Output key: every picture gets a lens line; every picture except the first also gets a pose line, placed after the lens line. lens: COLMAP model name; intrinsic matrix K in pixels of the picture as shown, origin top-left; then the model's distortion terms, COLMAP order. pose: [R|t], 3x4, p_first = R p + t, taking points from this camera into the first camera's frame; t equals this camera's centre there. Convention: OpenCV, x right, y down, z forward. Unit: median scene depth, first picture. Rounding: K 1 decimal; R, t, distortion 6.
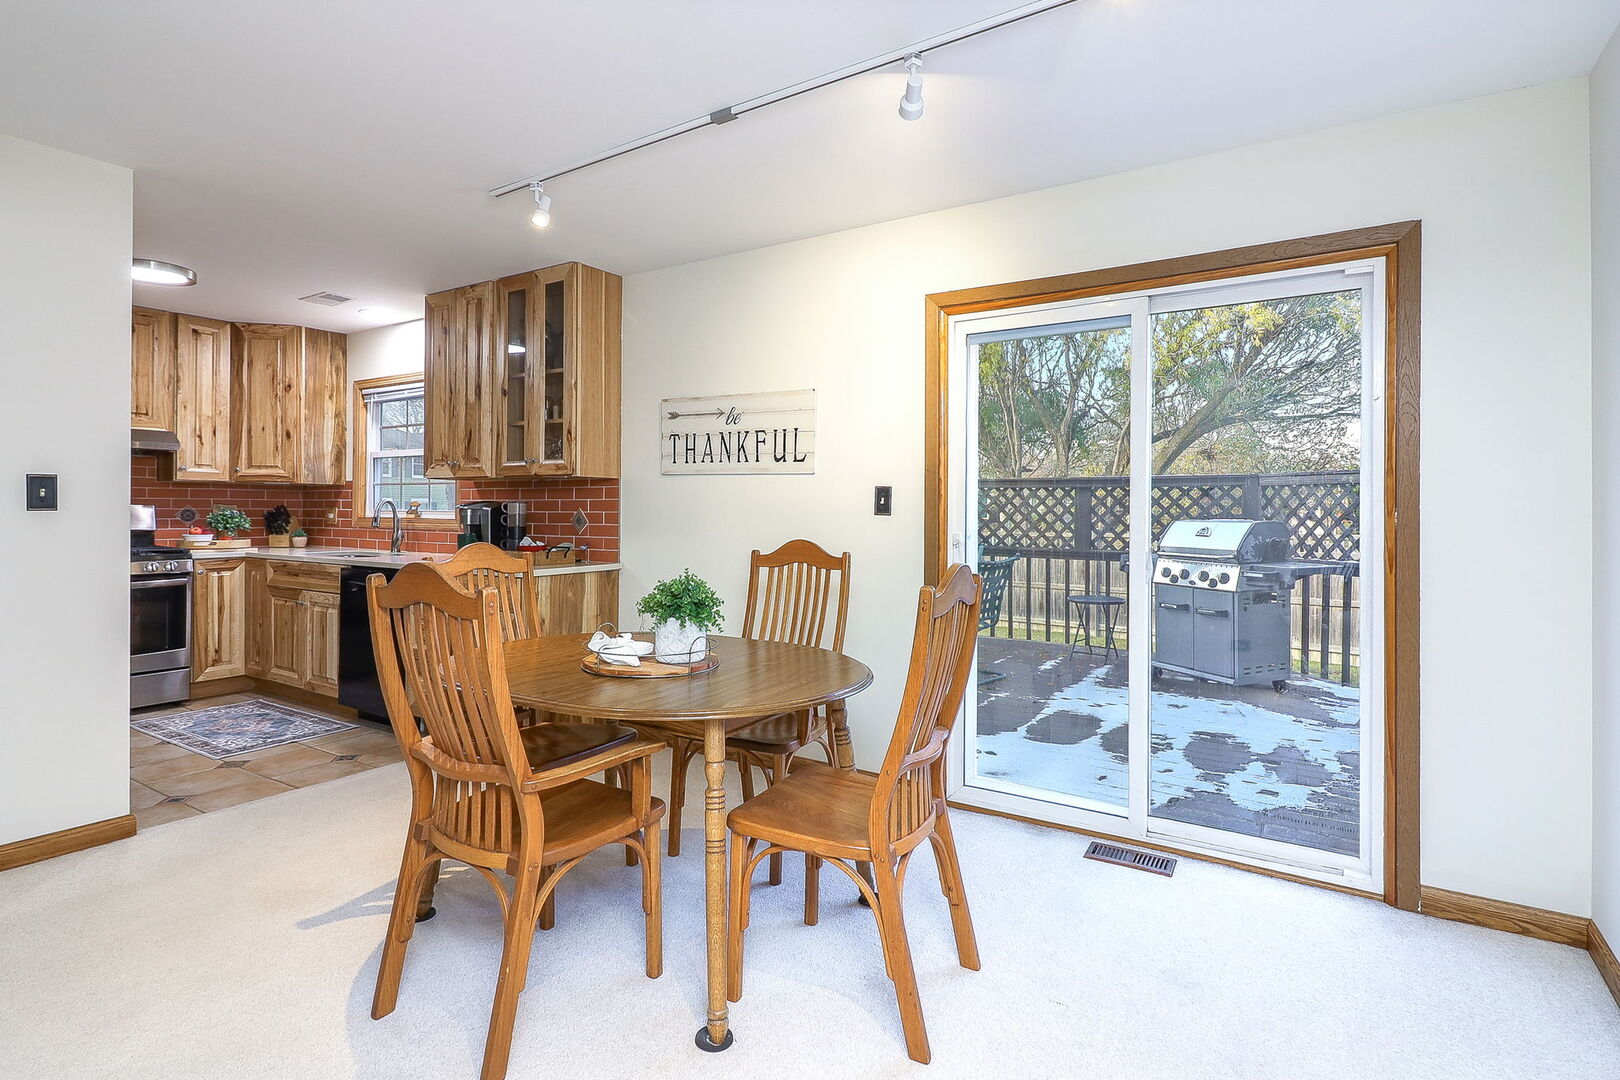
lens RADIAL K [[846.1, 0, 838.7], [0, 846.1, 512.5], [0, 0, 1]] dist [0.003363, -0.005432]
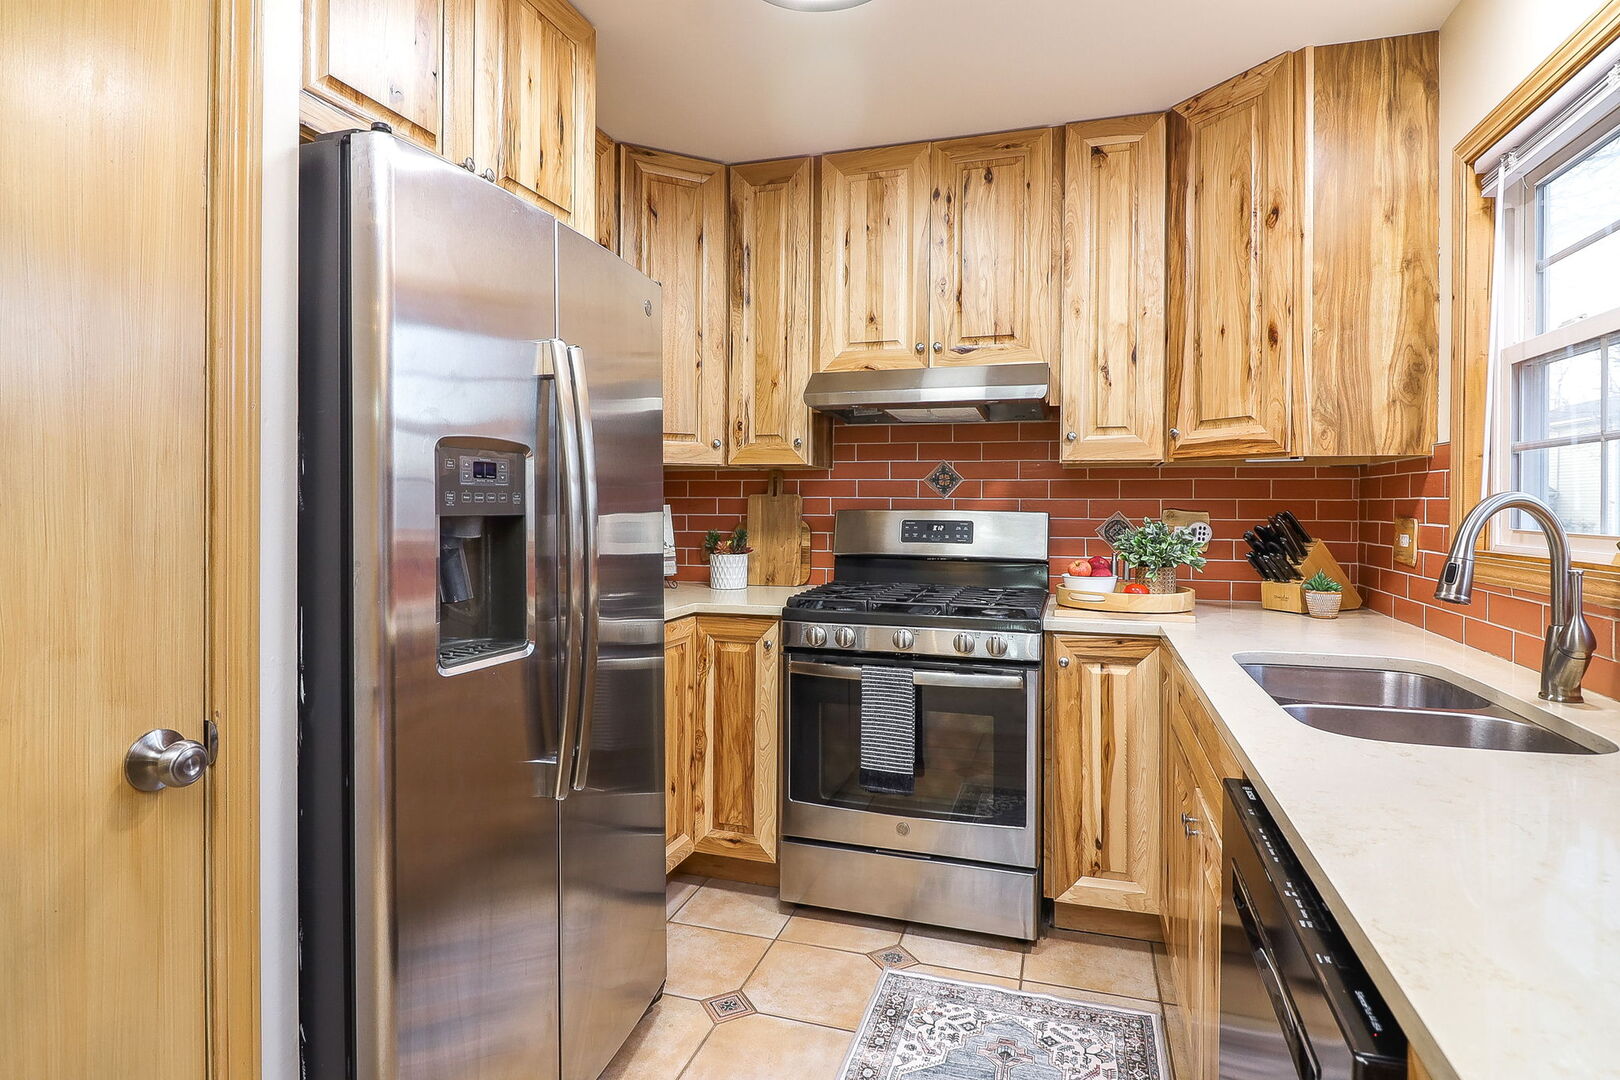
lens RADIAL K [[846.1, 0, 811.9], [0, 846.1, 507.6], [0, 0, 1]] dist [0.003363, -0.005432]
pose [[0.256031, -0.002436, -0.966665, -0.333268], [-0.005278, 0.999978, -0.003918, -0.008753], [0.966654, 0.006105, 0.256013, 0.712751]]
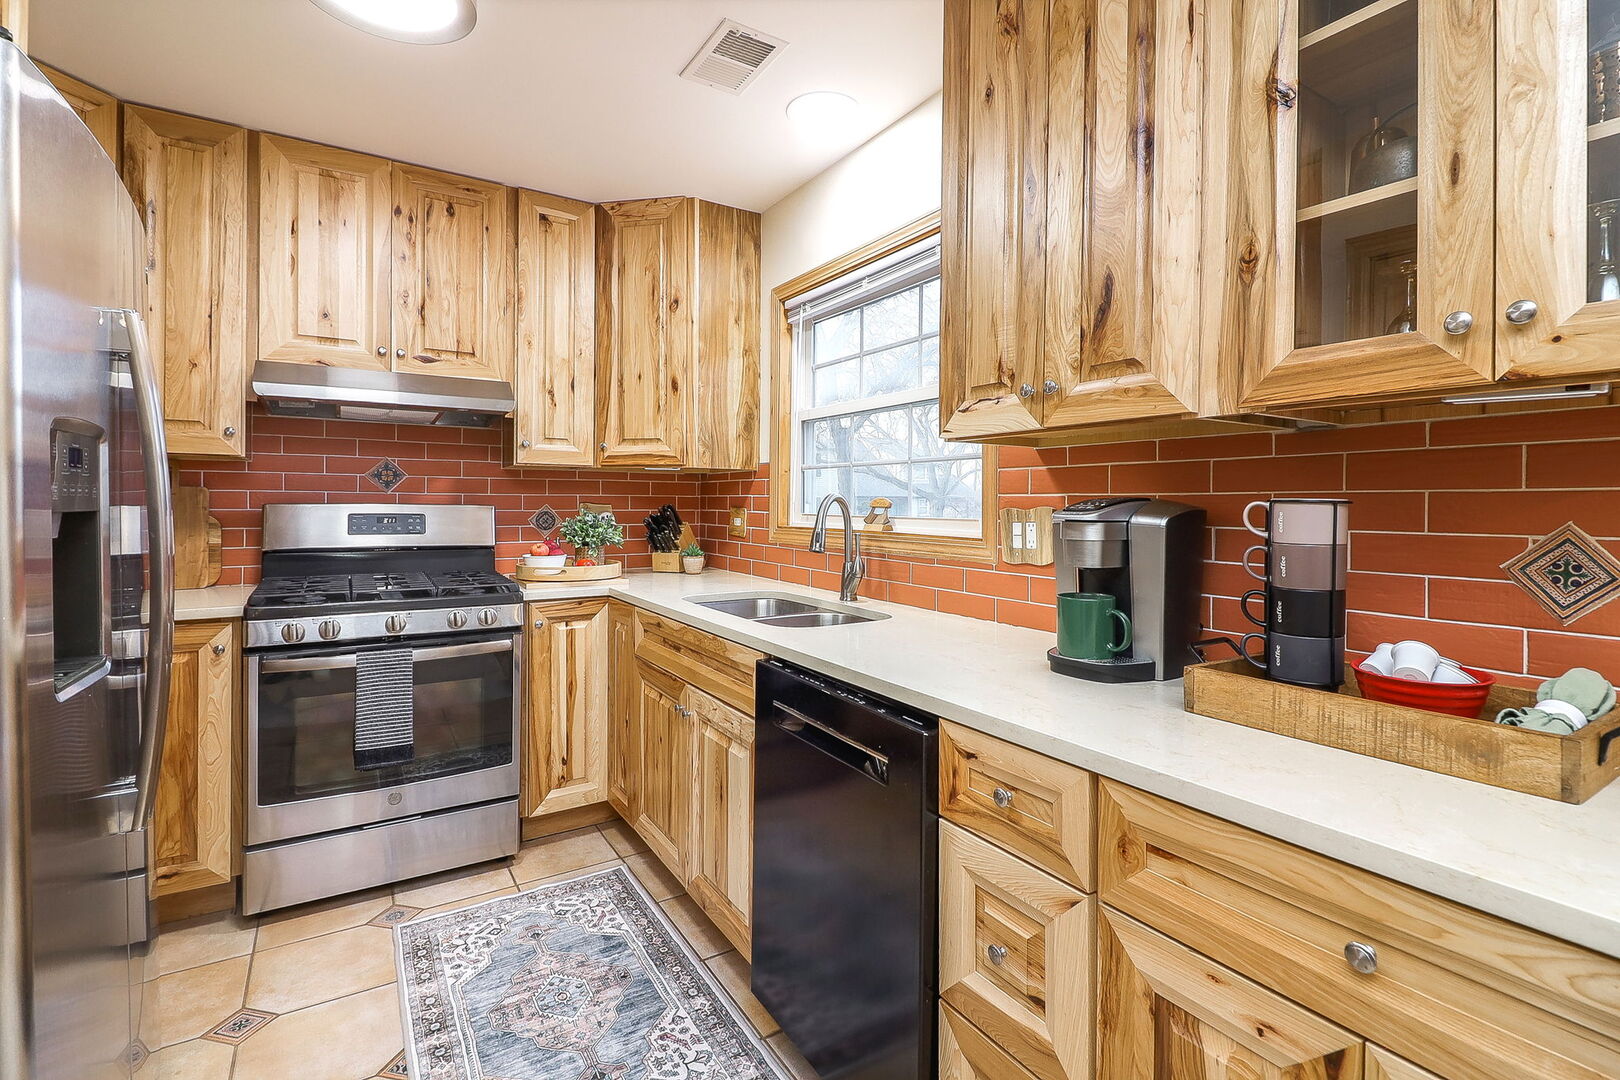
lens RADIAL K [[747.0, 0, 808.1], [0, 747.0, 507.5], [0, 0, 1]] dist [0.011263, -0.007122]
pose [[0.901256, 0.001021, -0.433287, -0.353936], [-0.000526, 0.999999, 0.001263, -0.007970], [0.433287, -0.000911, 0.901255, 0.592081]]
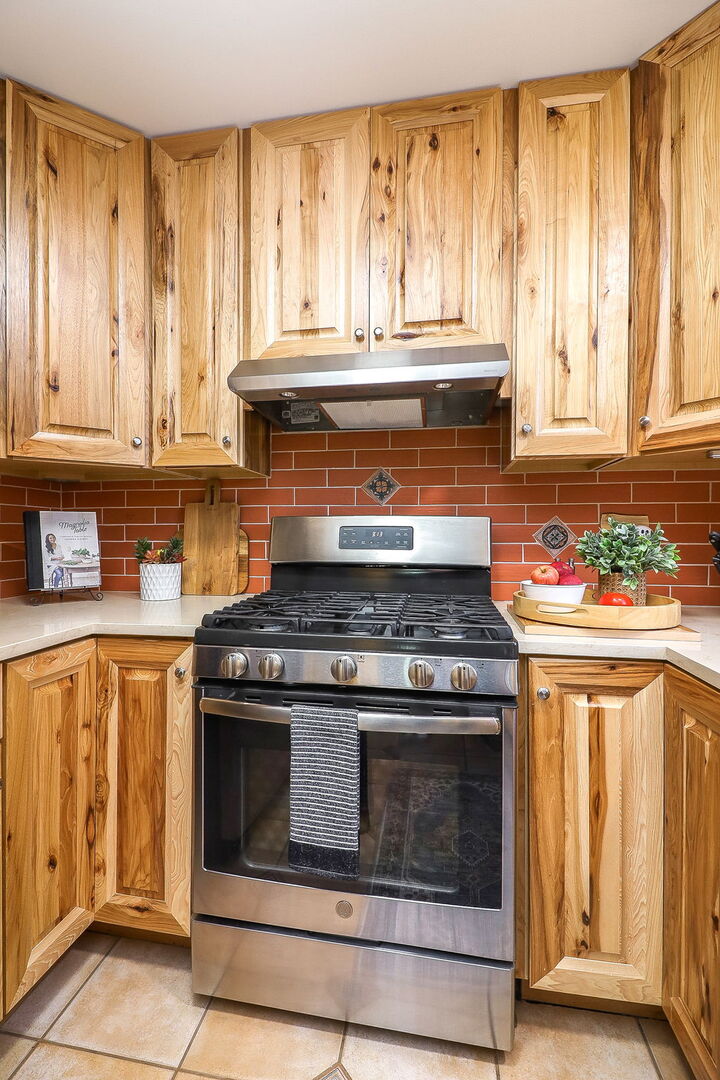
lens RADIAL K [[498.0, 0, 345.8], [0, 498.0, 537.1], [0, 0, 1]] dist [0.011263, -0.007122]
pose [[0.374989, -0.000986, -0.927029, -0.555908], [-0.000877, 0.999999, -0.001419, 0.004020], [0.927029, 0.001345, 0.374988, 0.795495]]
